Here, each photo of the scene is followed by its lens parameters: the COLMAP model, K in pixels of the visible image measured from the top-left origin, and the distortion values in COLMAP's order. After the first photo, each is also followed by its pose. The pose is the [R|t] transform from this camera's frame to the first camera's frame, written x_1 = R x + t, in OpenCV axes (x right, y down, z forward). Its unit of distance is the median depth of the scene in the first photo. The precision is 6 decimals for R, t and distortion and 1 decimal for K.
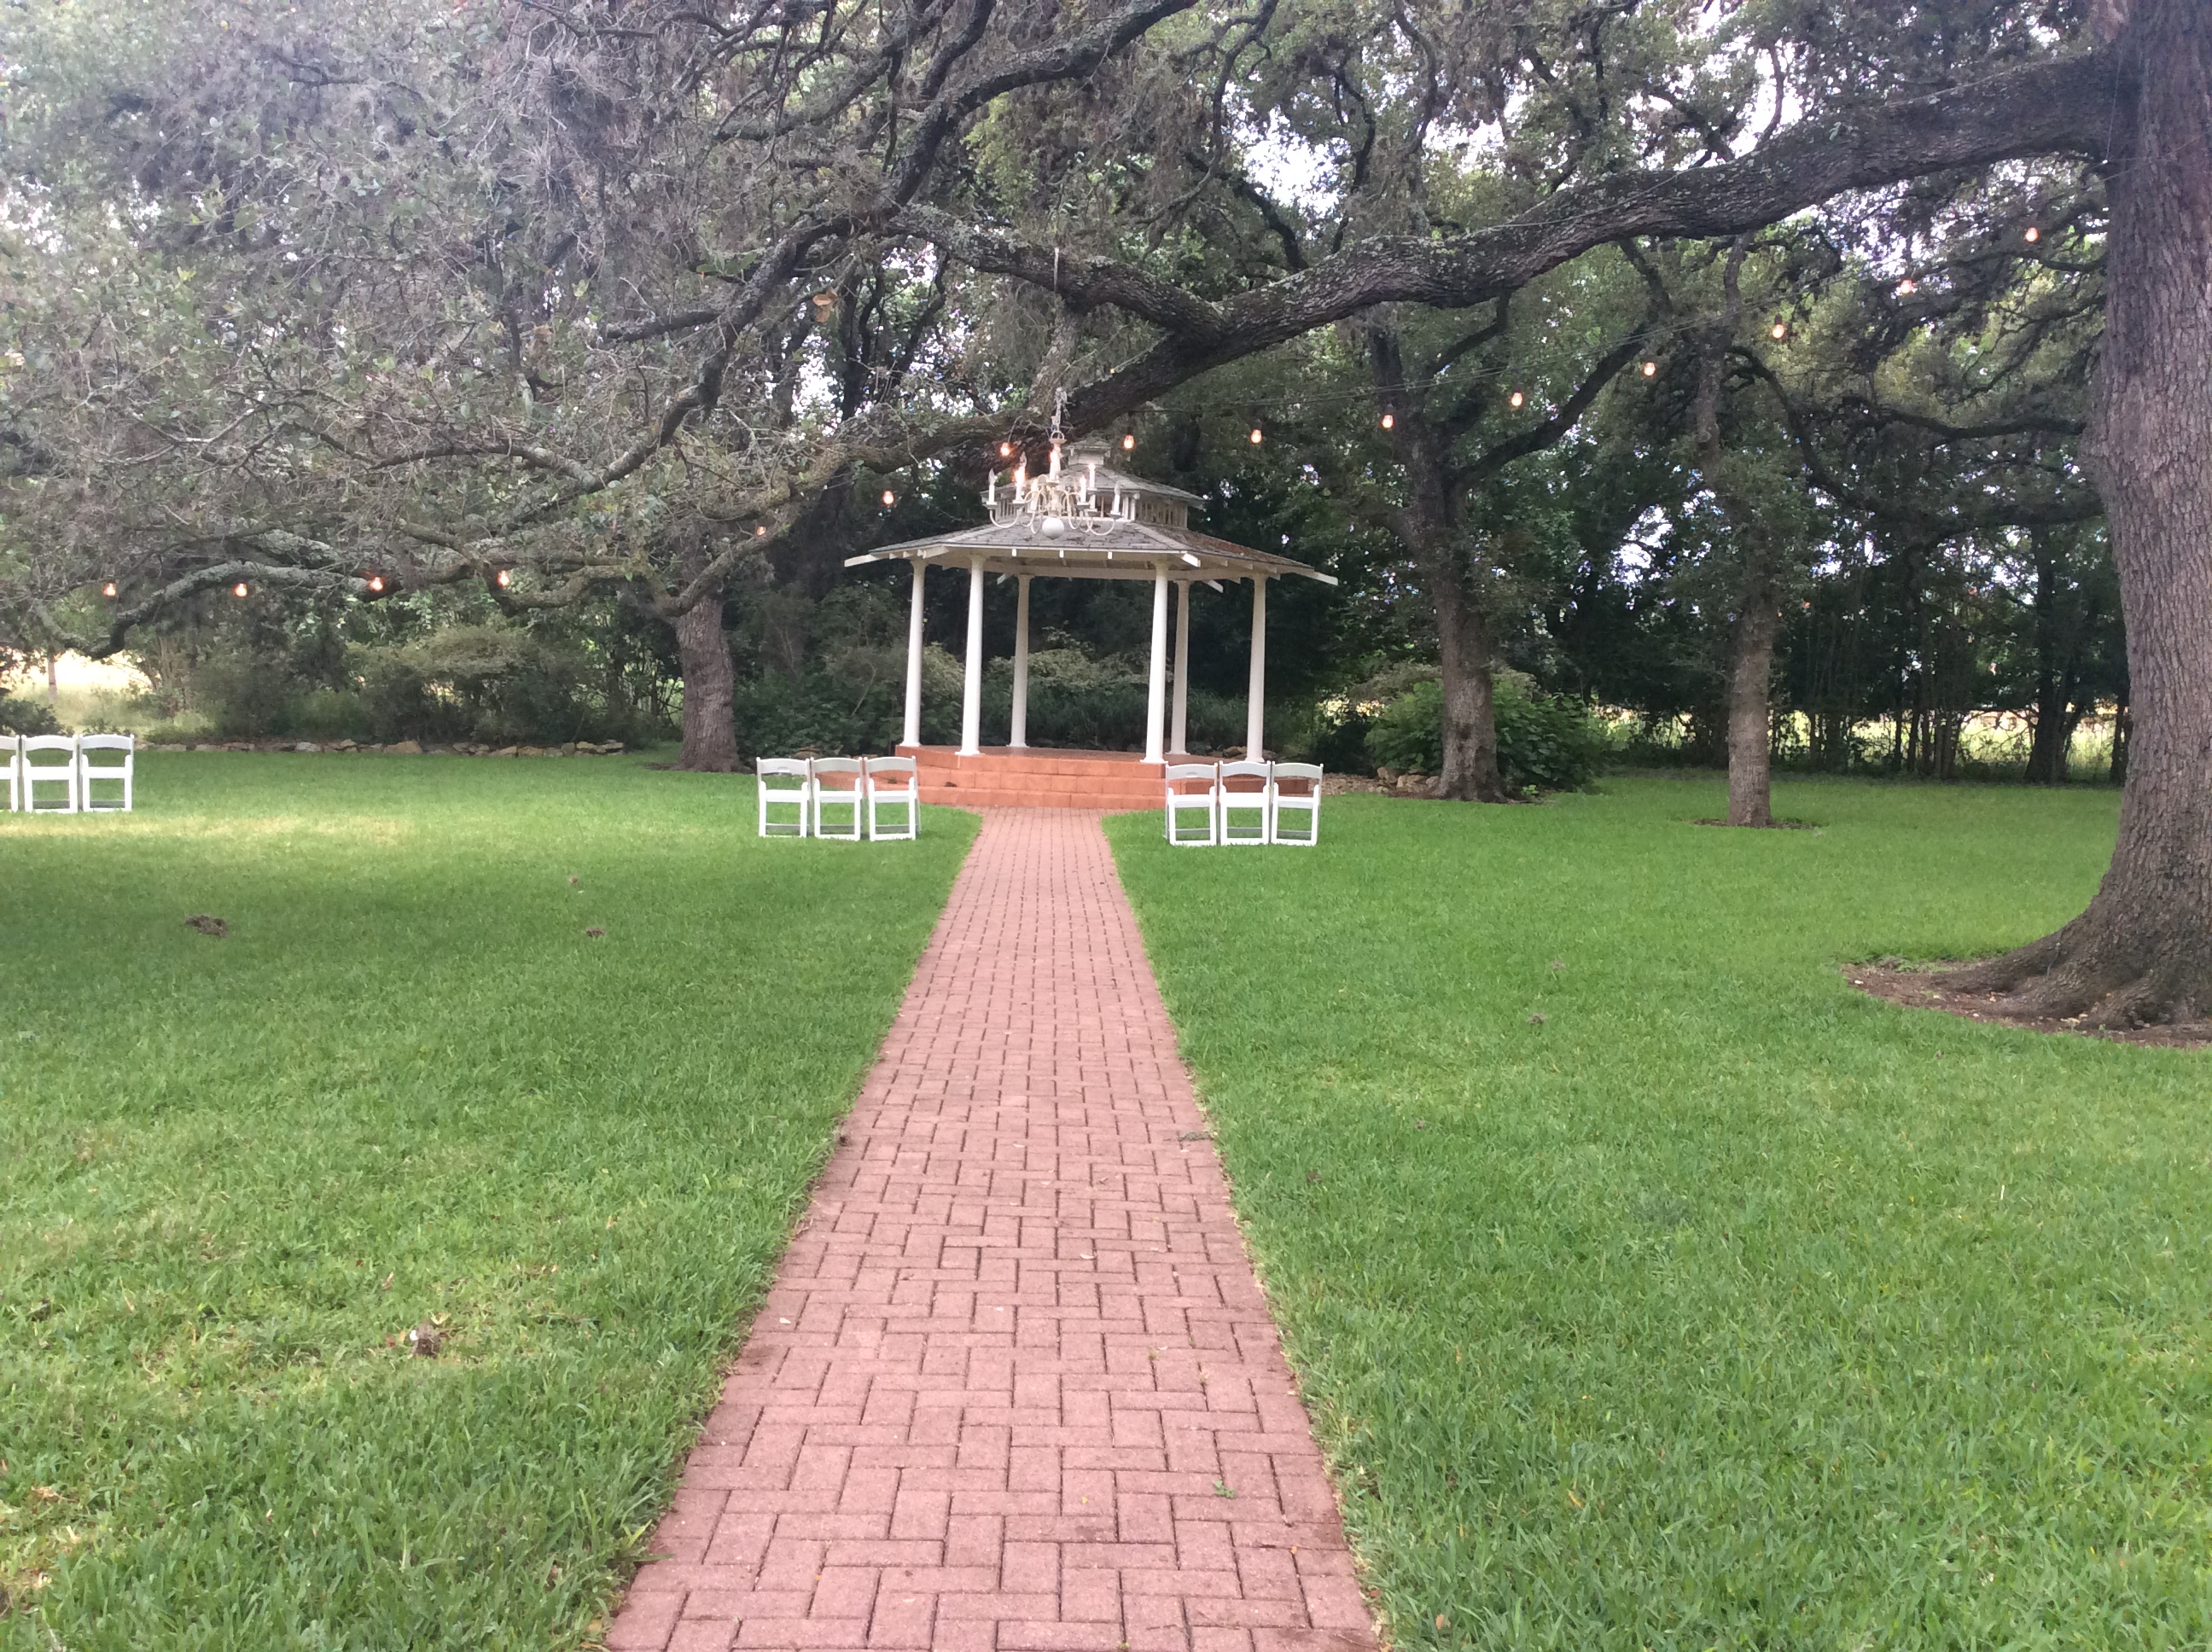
lens RADIAL K [[2052.3, 0, 1109.1], [0, 2052.3, 828.8], [0, 0, 1]] dist [0.004525, 0.000000]
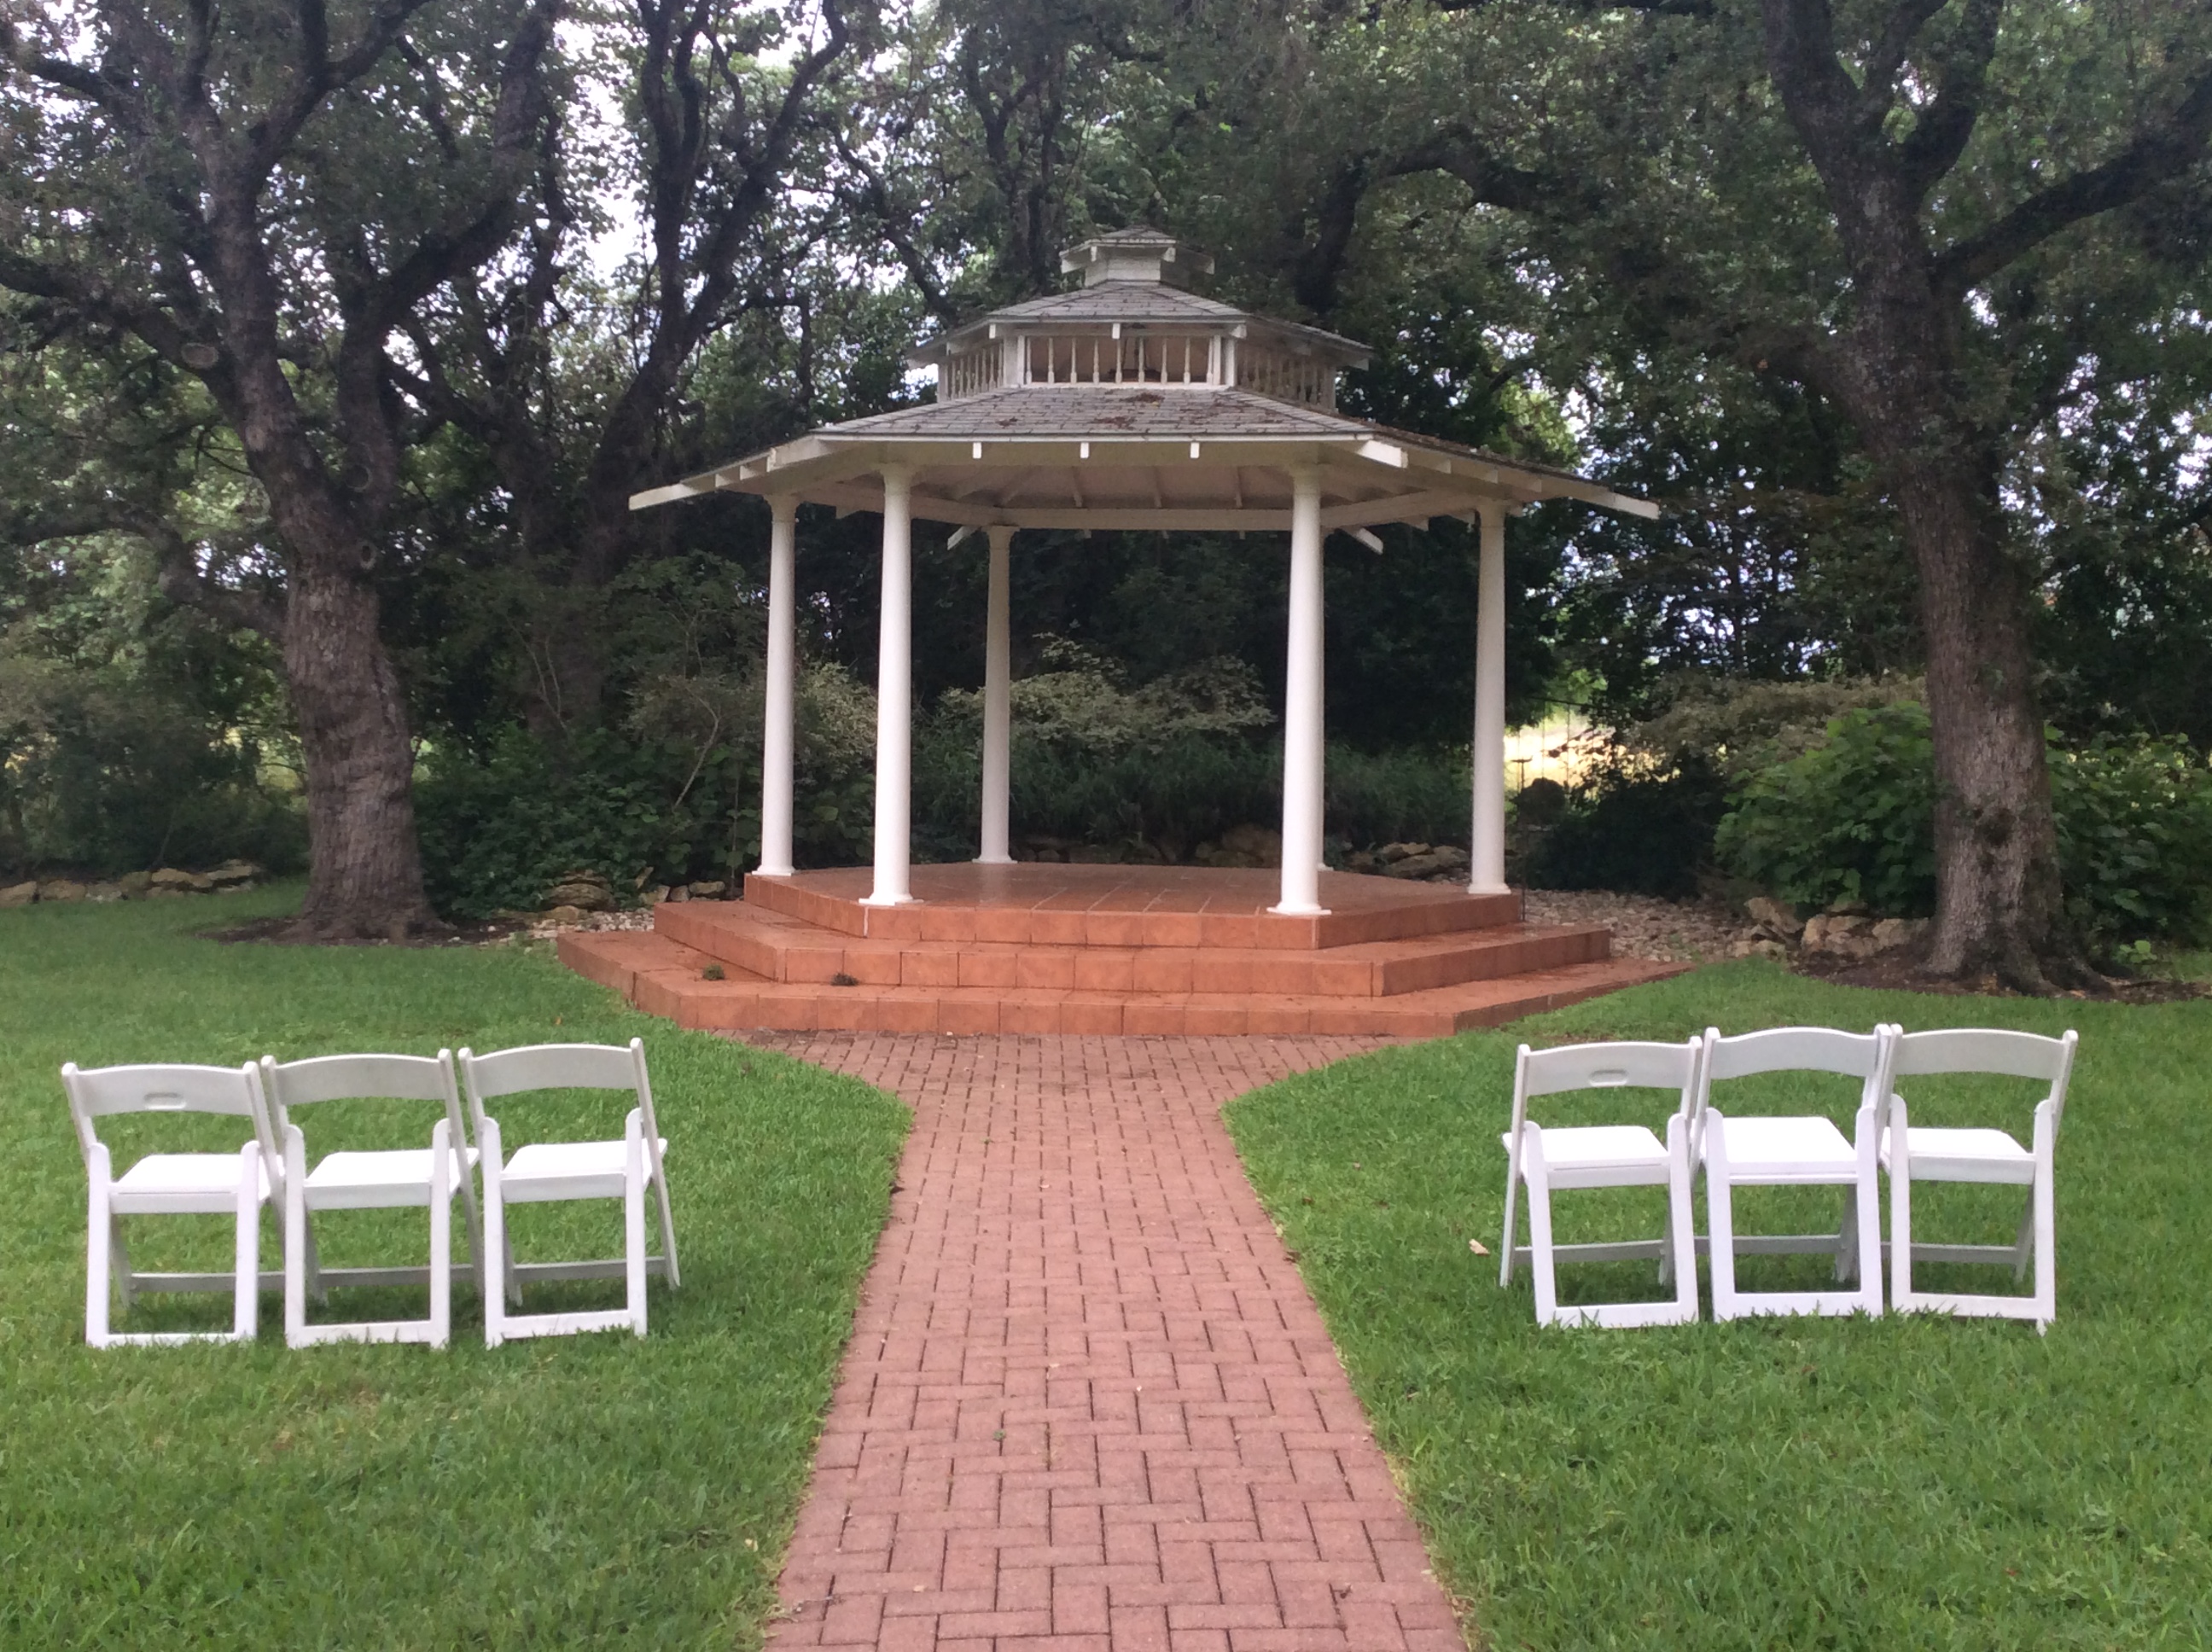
lens RADIAL K [[2313.1, 0, 1105.9], [0, 2313.1, 817.2], [0, 0, 1]] dist [0.023277, 0.000000]
pose [[0.999668, -0.025422, 0.004231, -0.020857], [0.025528, 0.999301, -0.027321, -0.038281], [-0.003533, 0.027420, 0.999618, 0.466838]]
